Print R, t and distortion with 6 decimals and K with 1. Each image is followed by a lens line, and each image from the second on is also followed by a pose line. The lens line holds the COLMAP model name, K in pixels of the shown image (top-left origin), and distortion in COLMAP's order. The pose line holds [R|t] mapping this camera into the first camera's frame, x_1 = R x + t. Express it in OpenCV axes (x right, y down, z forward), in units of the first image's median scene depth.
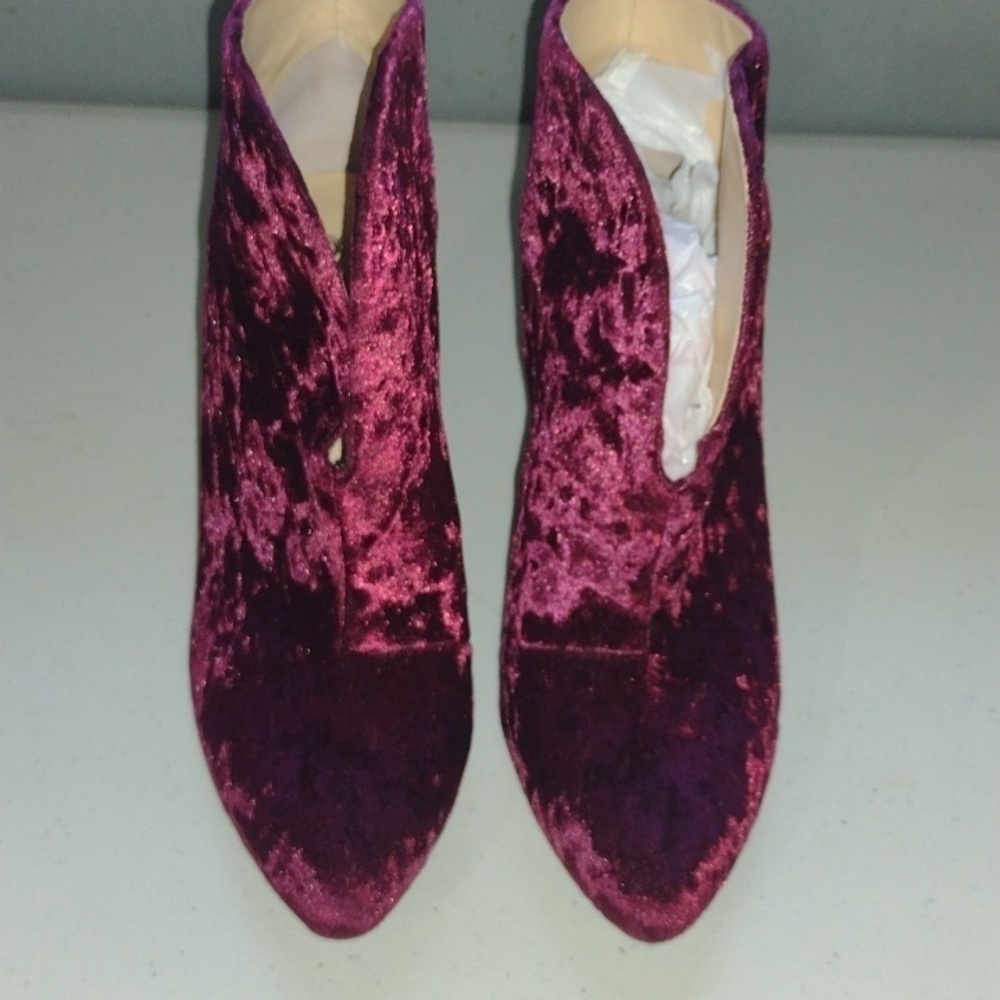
lens RADIAL K [[1609.7, 0, 500.0], [0, 1609.7, 500.0], [0, 0, 1]] dist [0.164411, -0.014599]
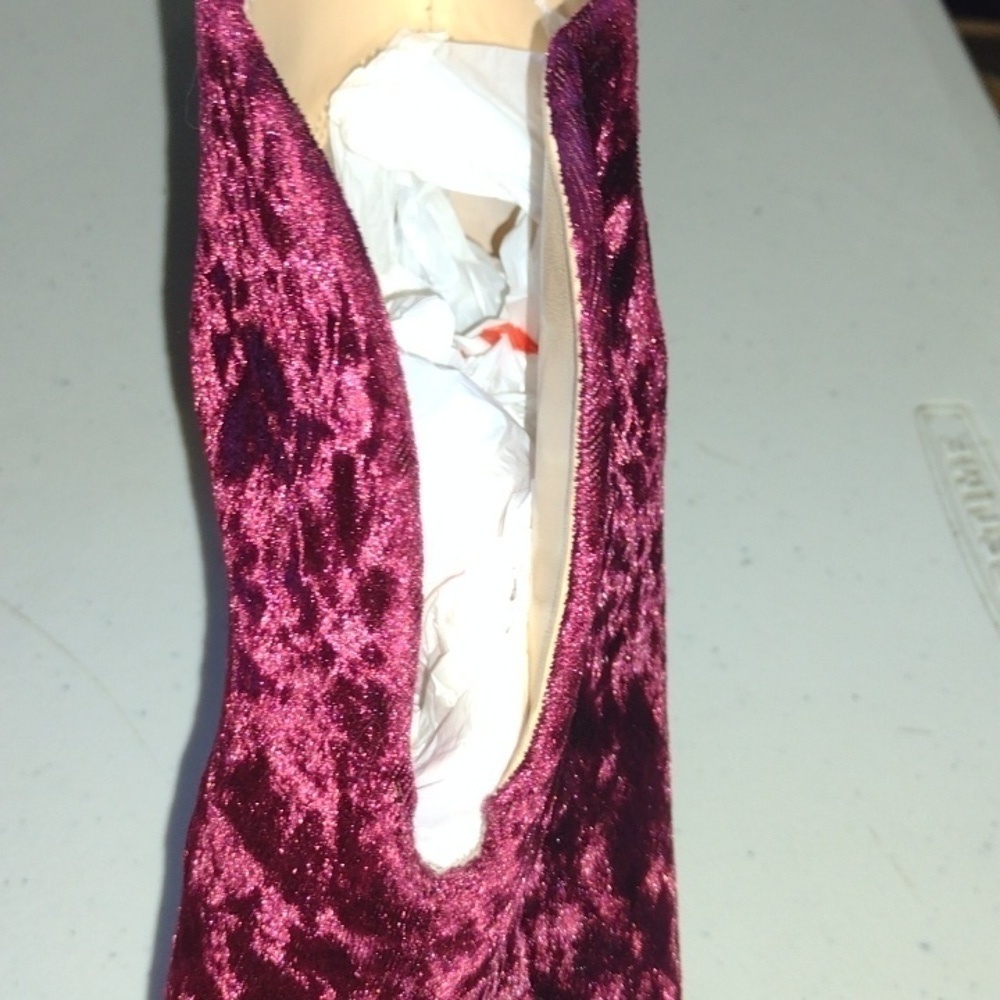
lens RADIAL K [[1609.7, 0, 500.0], [0, 1609.7, 500.0], [0, 0, 1]] dist [0.164411, -0.014599]
pose [[0.999583, 0.026823, -0.010676, 0.123243], [-0.027357, 0.998195, -0.053460, -0.096211], [0.009223, 0.053730, 0.998513, 0.485598]]
